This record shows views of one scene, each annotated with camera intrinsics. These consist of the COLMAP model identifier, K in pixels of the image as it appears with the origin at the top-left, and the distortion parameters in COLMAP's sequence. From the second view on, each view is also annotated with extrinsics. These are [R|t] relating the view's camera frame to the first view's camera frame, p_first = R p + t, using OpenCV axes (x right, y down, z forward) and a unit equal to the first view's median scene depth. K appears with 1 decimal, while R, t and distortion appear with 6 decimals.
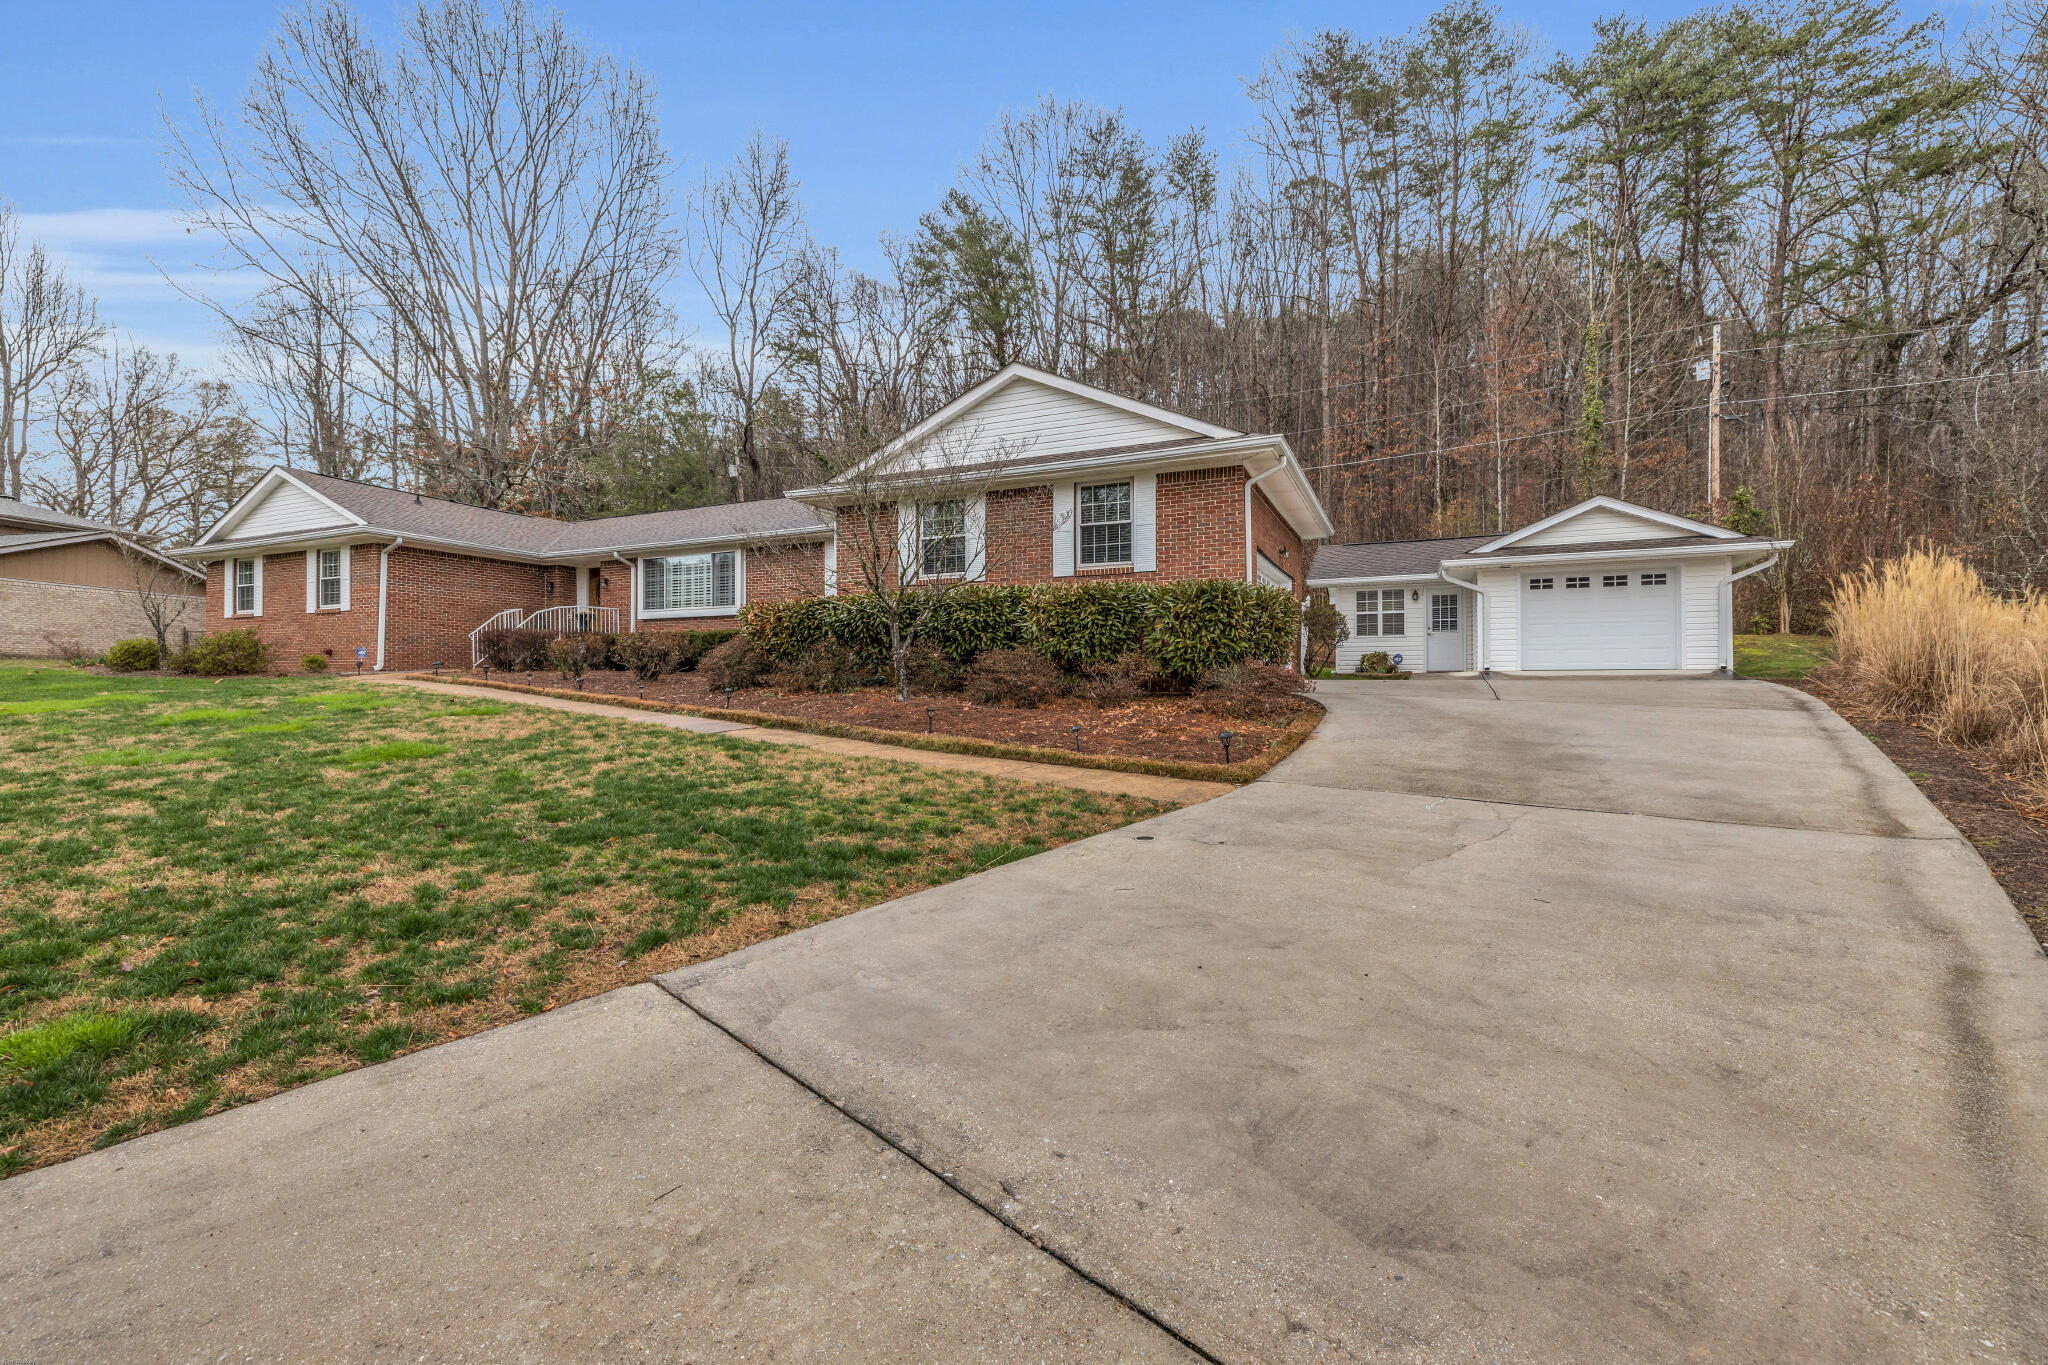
lens RADIAL K [[864.2, 0, 1024.0], [0, 864.2, 682.5], [0, 0, 1]] dist [0.002464, 0.000230]
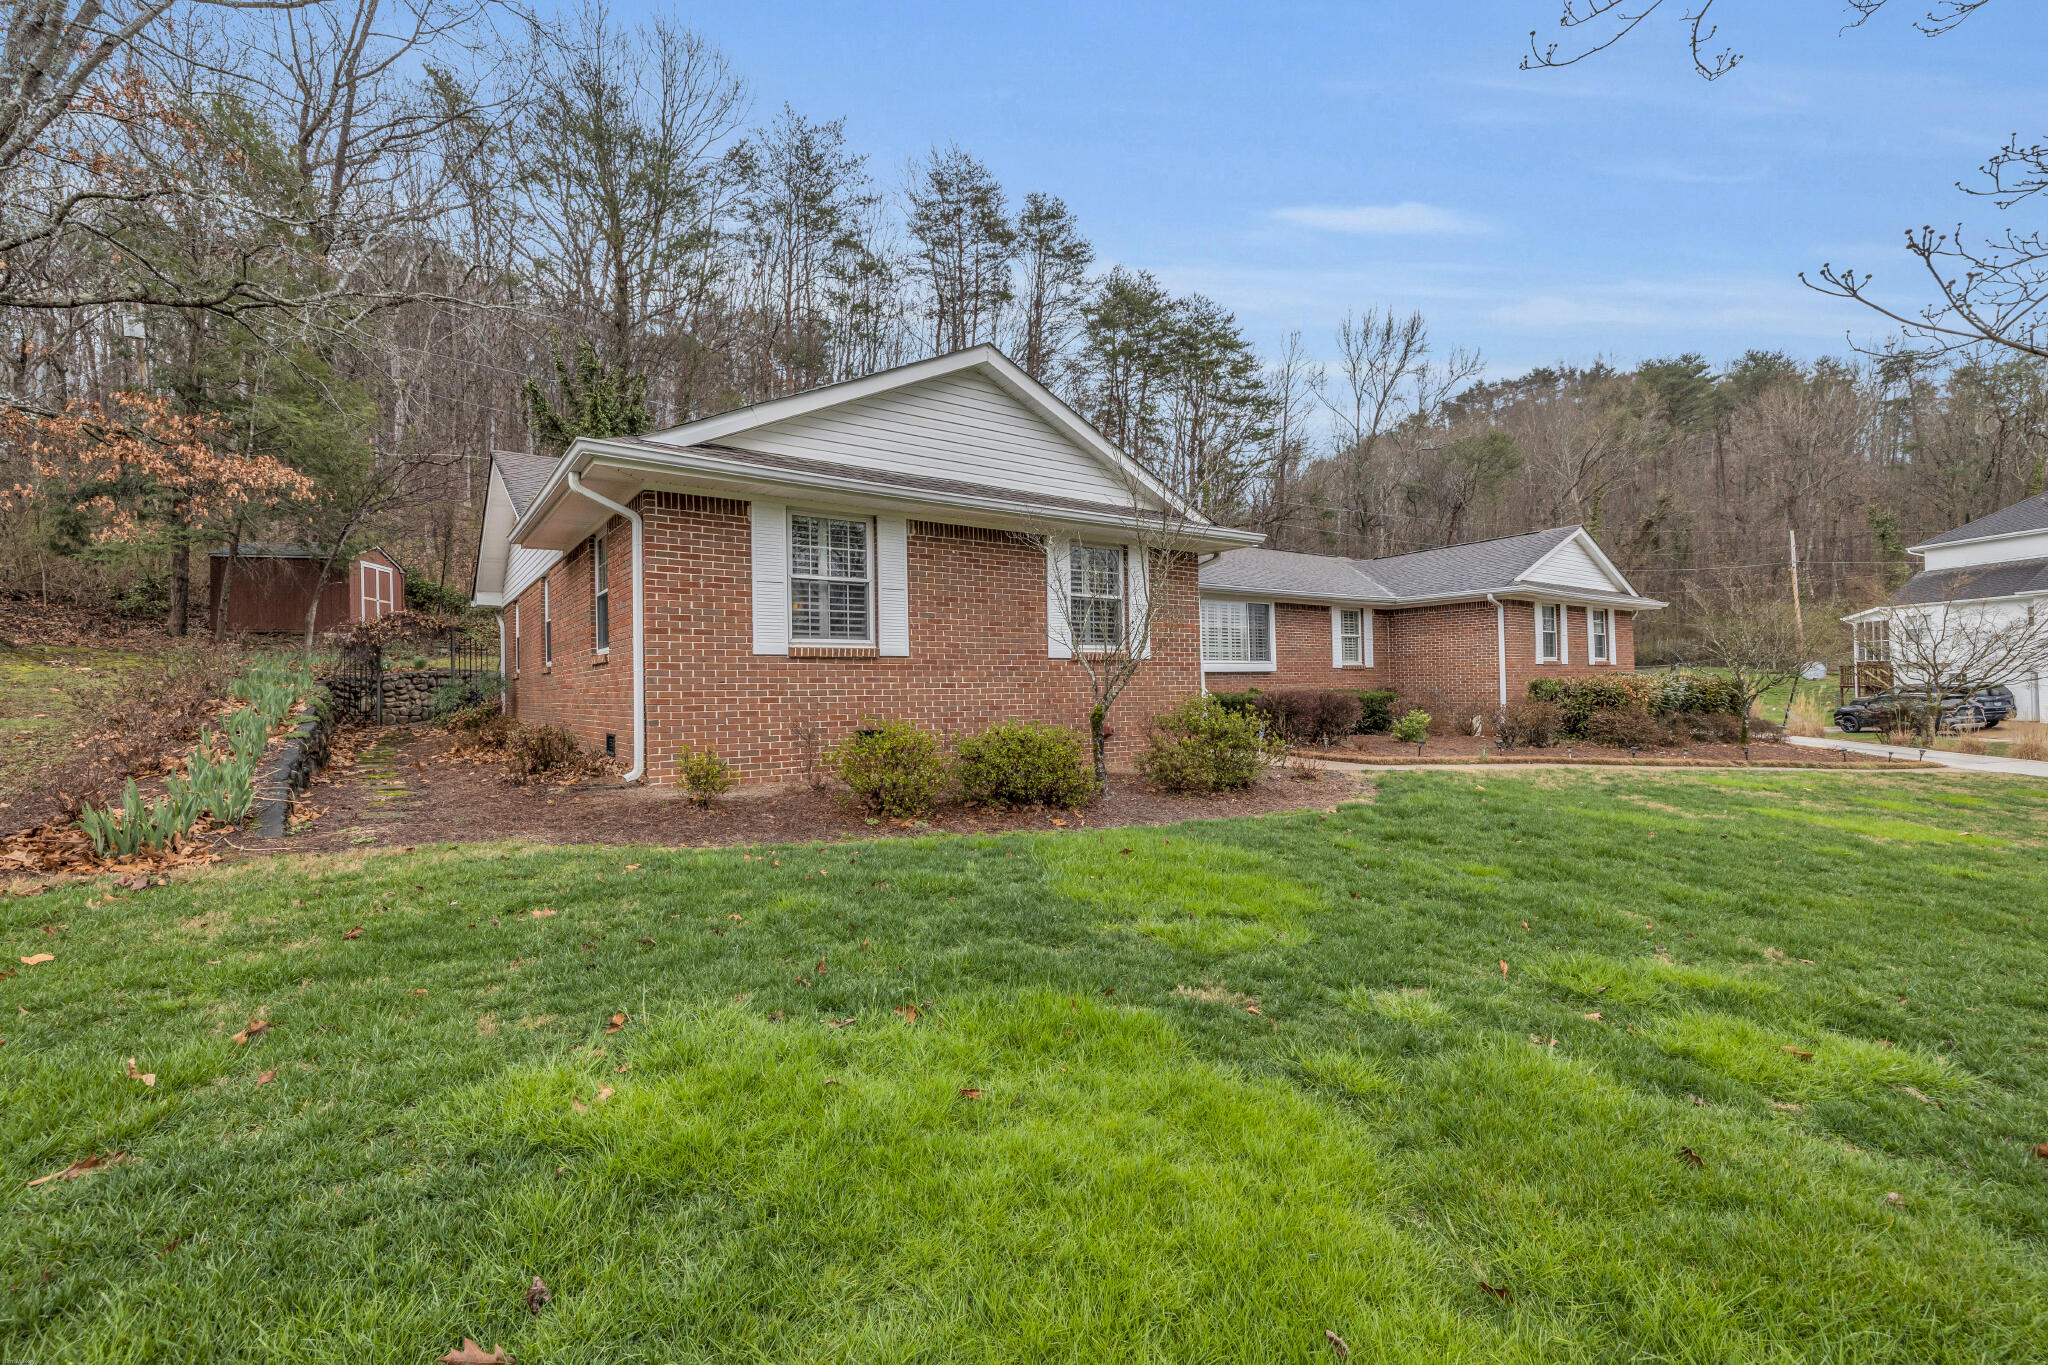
lens RADIAL K [[864.2, 0, 1024.0], [0, 864.2, 682.5], [0, 0, 1]] dist [0.002464, 0.000230]
pose [[0.503188, 0.001114, 0.864176, -1.297785], [0.015238, 0.999832, -0.010162, -0.061097], [-0.864043, 0.018282, 0.503087, 0.759897]]
